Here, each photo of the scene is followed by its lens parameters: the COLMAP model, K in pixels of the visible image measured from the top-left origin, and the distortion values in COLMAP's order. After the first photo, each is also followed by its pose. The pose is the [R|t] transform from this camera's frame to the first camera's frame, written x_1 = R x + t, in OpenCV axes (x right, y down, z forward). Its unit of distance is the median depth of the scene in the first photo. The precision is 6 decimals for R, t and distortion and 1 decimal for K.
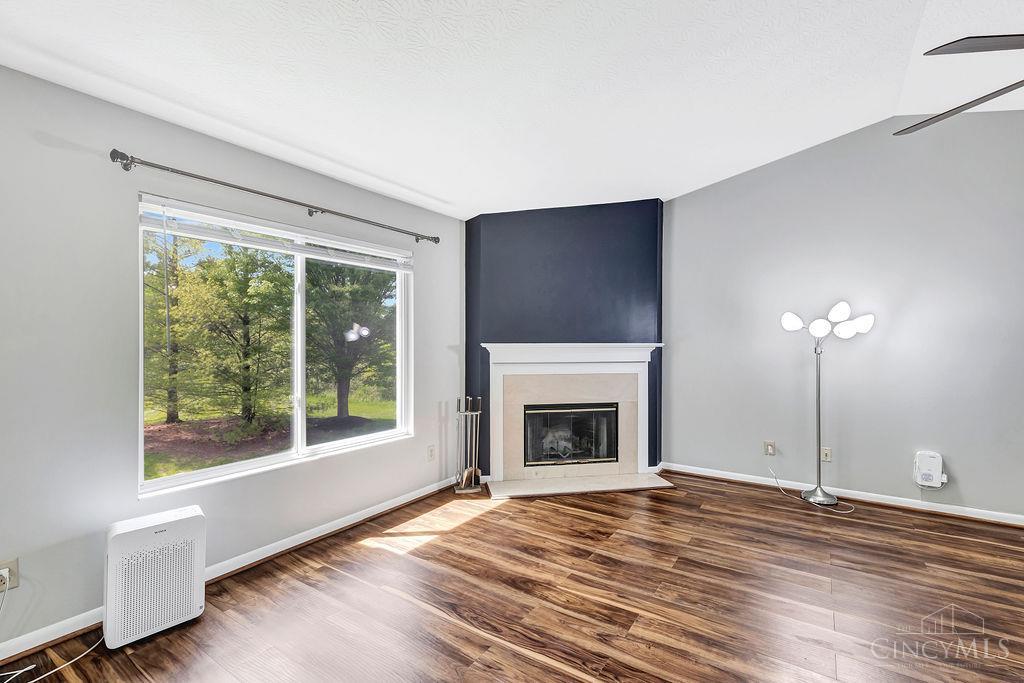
lens RADIAL K [[463.2, 0, 511.9], [0, 463.2, 340.4], [0, 0, 1]] dist [0.015346, -0.001531]
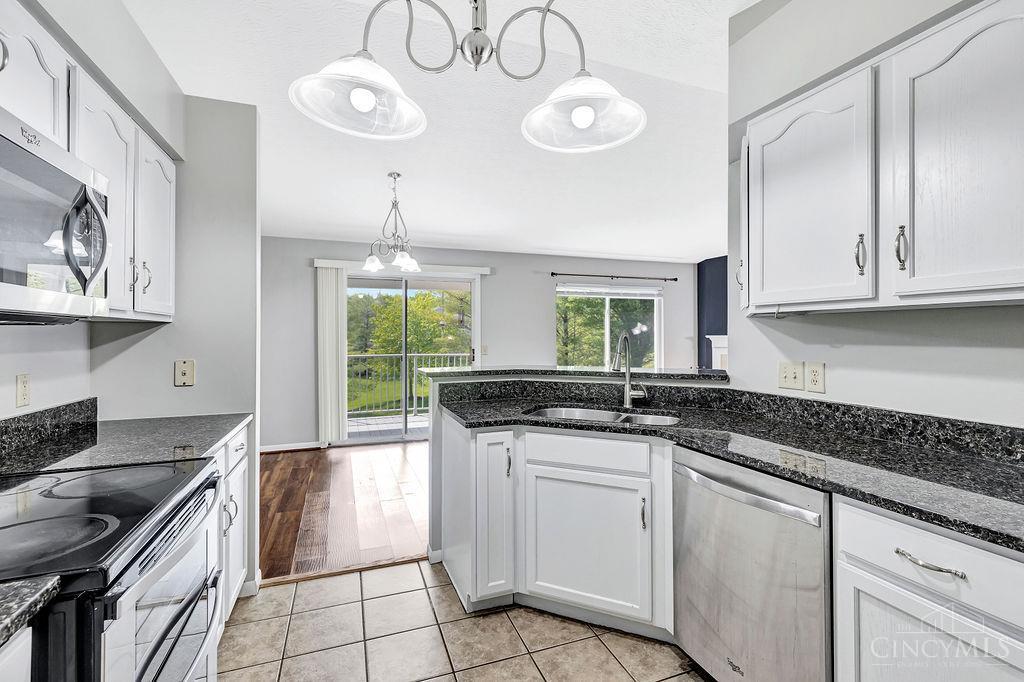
lens RADIAL K [[468.5, 0, 514.3], [0, 468.5, 333.1], [0, 0, 1]] dist [0.012553, -0.002957]
pose [[0.819028, -0.008731, -0.573687, 0.375173], [0.009448, 0.999954, -0.001730, -0.007557], [0.573675, -0.004003, 0.819073, -0.884336]]
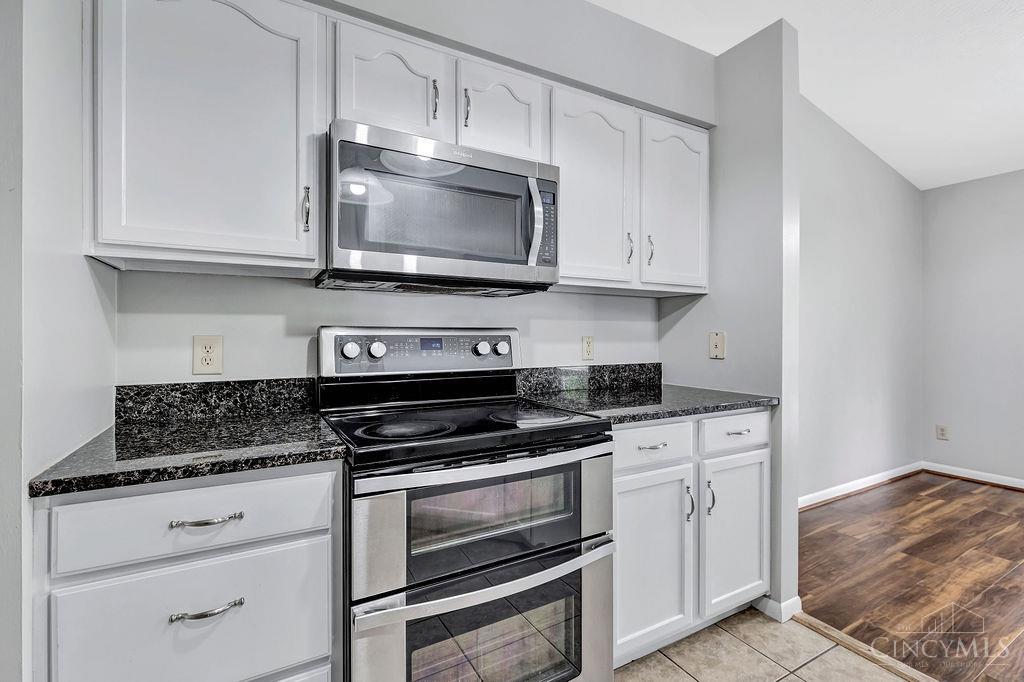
lens RADIAL K [[468.5, 0, 516.0], [0, 468.5, 335.5], [0, 0, 1]] dist [0.012553, -0.002957]
pose [[-0.432448, -0.000627, -0.901659, 0.312844], [0.003259, 0.999992, -0.002259, 0.027187], [0.901653, -0.003915, -0.432442, -0.603470]]
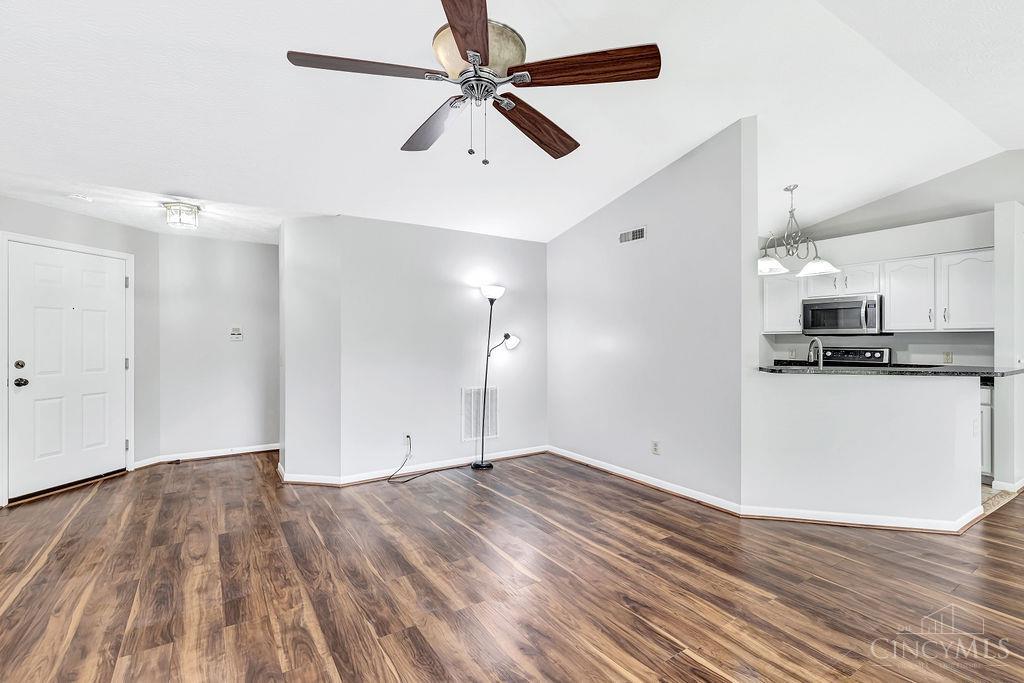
lens RADIAL K [[468.5, 0, 519.1], [0, 468.5, 338.9], [0, 0, 1]] dist [0.012553, -0.002957]
pose [[-0.925018, 0.001615, 0.379919, 0.321958], [0.000393, 0.999994, -0.003295, -0.003809], [-0.379922, -0.002899, -0.925014, 0.843558]]
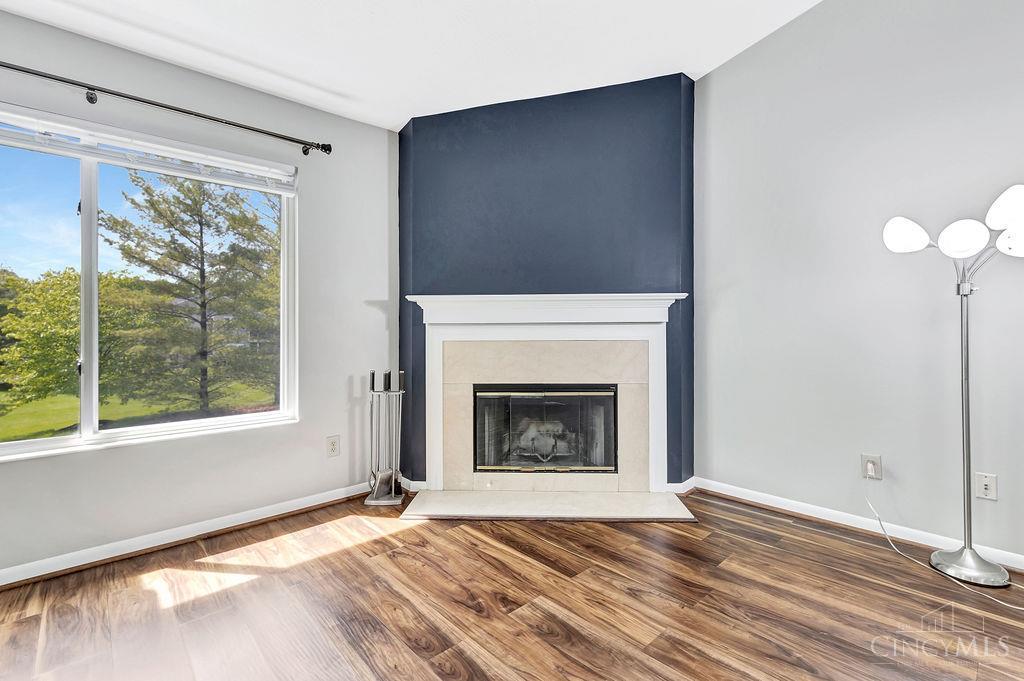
lens RADIAL K [[468.5, 0, 520.7], [0, 468.5, 329.7], [0, 0, 1]] dist [0.012553, -0.002957]
pose [[0.973541, -0.007198, -0.228399, 0.285335], [0.006578, 0.999972, -0.003474, 0.066216], [0.228417, 0.001880, 0.973561, 0.358773]]
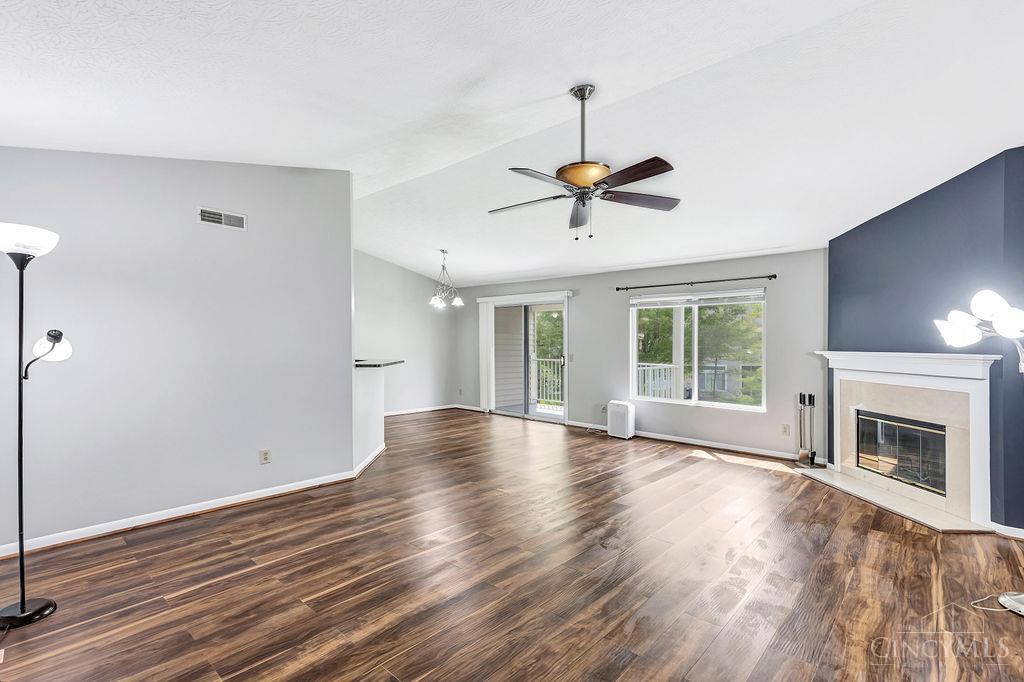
lens RADIAL K [[468.5, 0, 493.5], [0, 468.5, 339.6], [0, 0, 1]] dist [0.012553, -0.002957]
pose [[-0.172807, -0.009987, -0.984905, 1.392856], [-0.005585, 0.999942, -0.009159, -0.008492], [0.984940, 0.003918, -0.172853, 0.391711]]
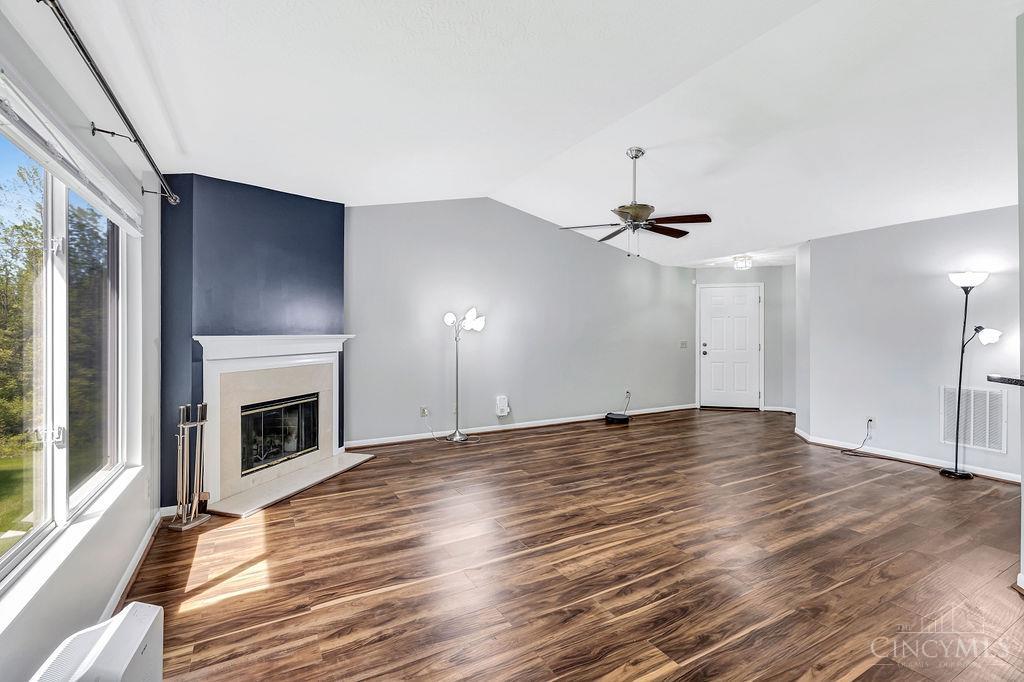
lens RADIAL K [[463.2, 0, 516.1], [0, 463.2, 340.5], [0, 0, 1]] dist [0.015346, -0.001531]
pose [[0.439271, -0.012024, 0.898274, -0.584846], [-0.006061, 0.999848, 0.016347, -0.001989], [-0.898334, -0.012626, 0.439132, 0.169836]]
